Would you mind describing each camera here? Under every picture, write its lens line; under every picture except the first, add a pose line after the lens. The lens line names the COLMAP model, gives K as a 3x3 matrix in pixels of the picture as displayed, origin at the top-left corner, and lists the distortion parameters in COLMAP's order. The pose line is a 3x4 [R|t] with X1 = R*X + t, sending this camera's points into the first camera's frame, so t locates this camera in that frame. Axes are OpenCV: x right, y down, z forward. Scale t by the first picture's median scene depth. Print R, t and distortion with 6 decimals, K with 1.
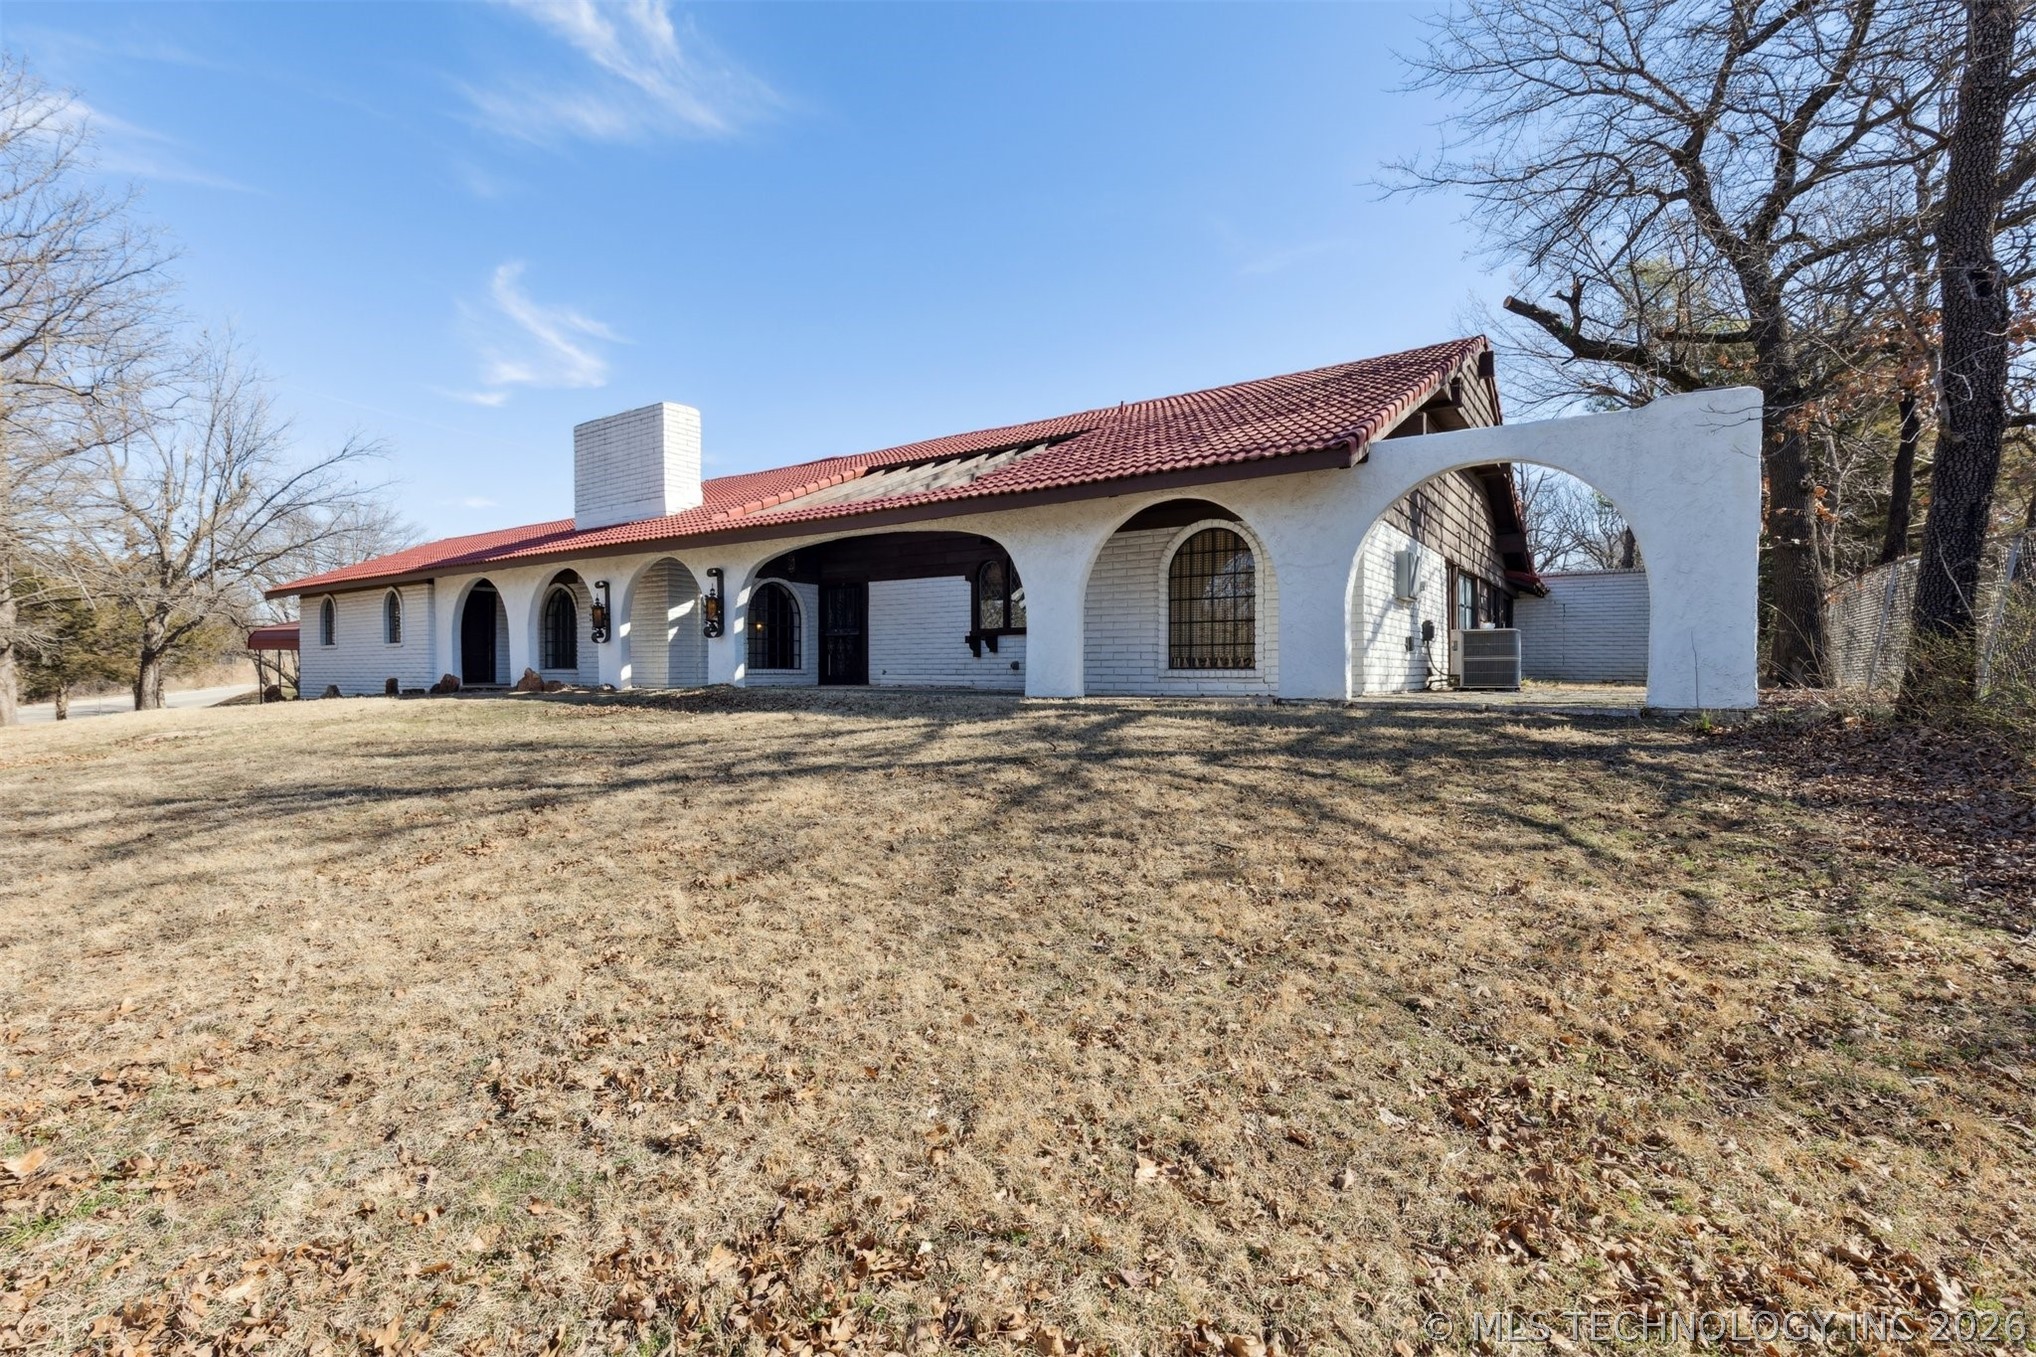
lens RADIAL K [[920.8, 0, 1017.2], [0, 920.8, 679.5], [0, 0, 1]] dist [-0.002285, -0.000102]
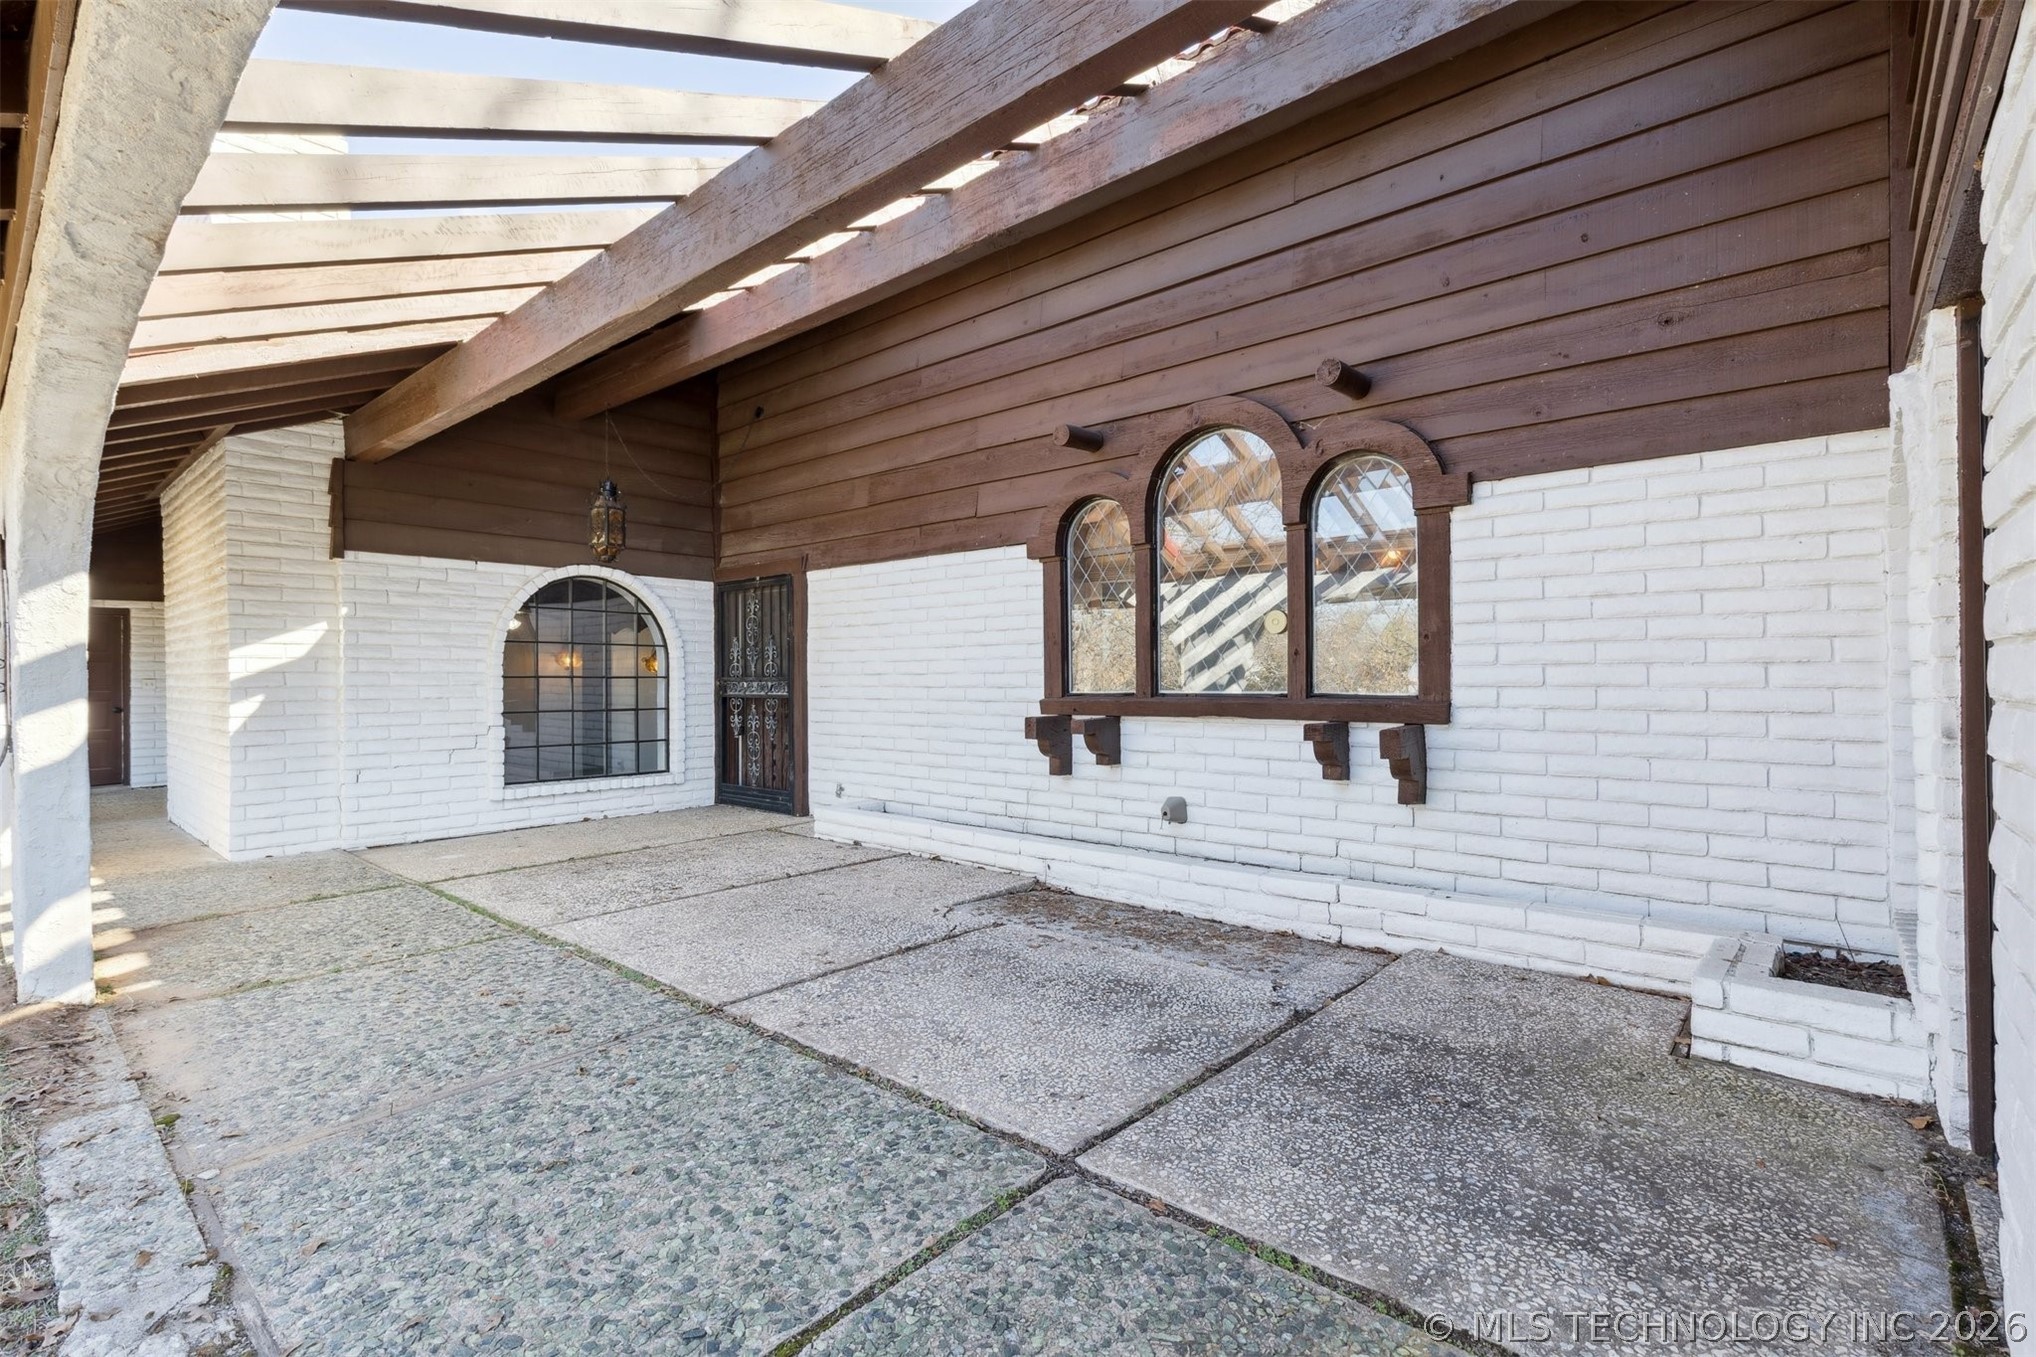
lens RADIAL K [[920.8, 0, 1007.1], [0, 920.8, 680.7], [0, 0, 1]] dist [-0.002285, -0.000102]
pose [[0.991966, -0.005518, -0.126382, -0.019498], [0.004870, 0.999973, -0.005434, -0.058171], [0.126408, 0.004775, 0.991967, 0.650752]]
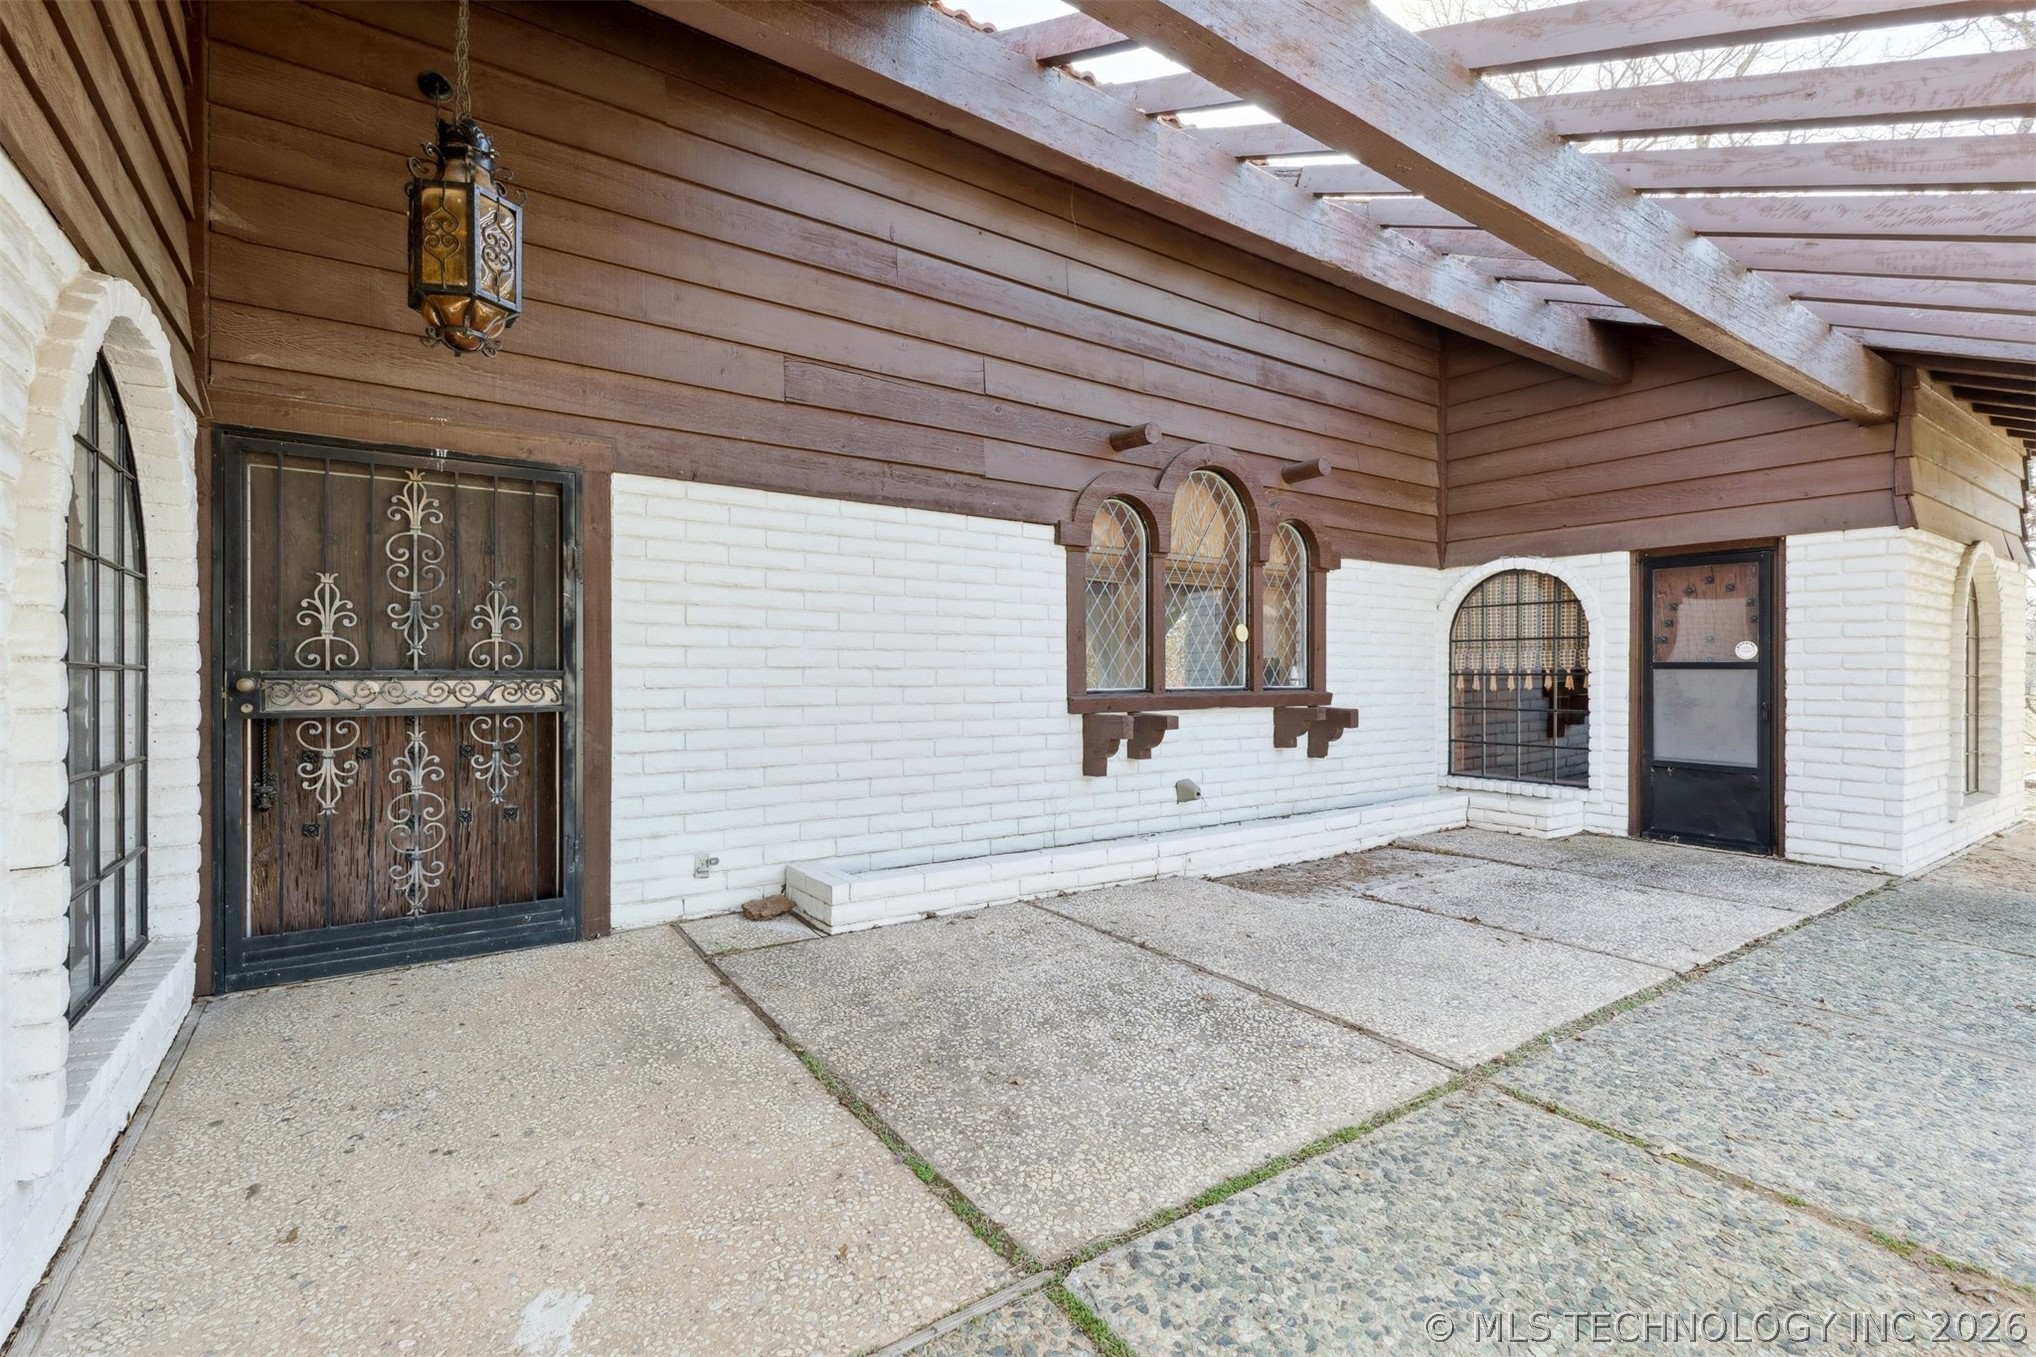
lens RADIAL K [[920.8, 0, 1008.9], [0, 920.8, 672.9], [0, 0, 1]] dist [-0.002285, -0.000102]
pose [[0.360832, -0.002394, 0.932628, -0.367724], [0.005134, 0.999987, 0.000581, -0.062081], [-0.932617, 0.004578, 0.360839, 0.908484]]
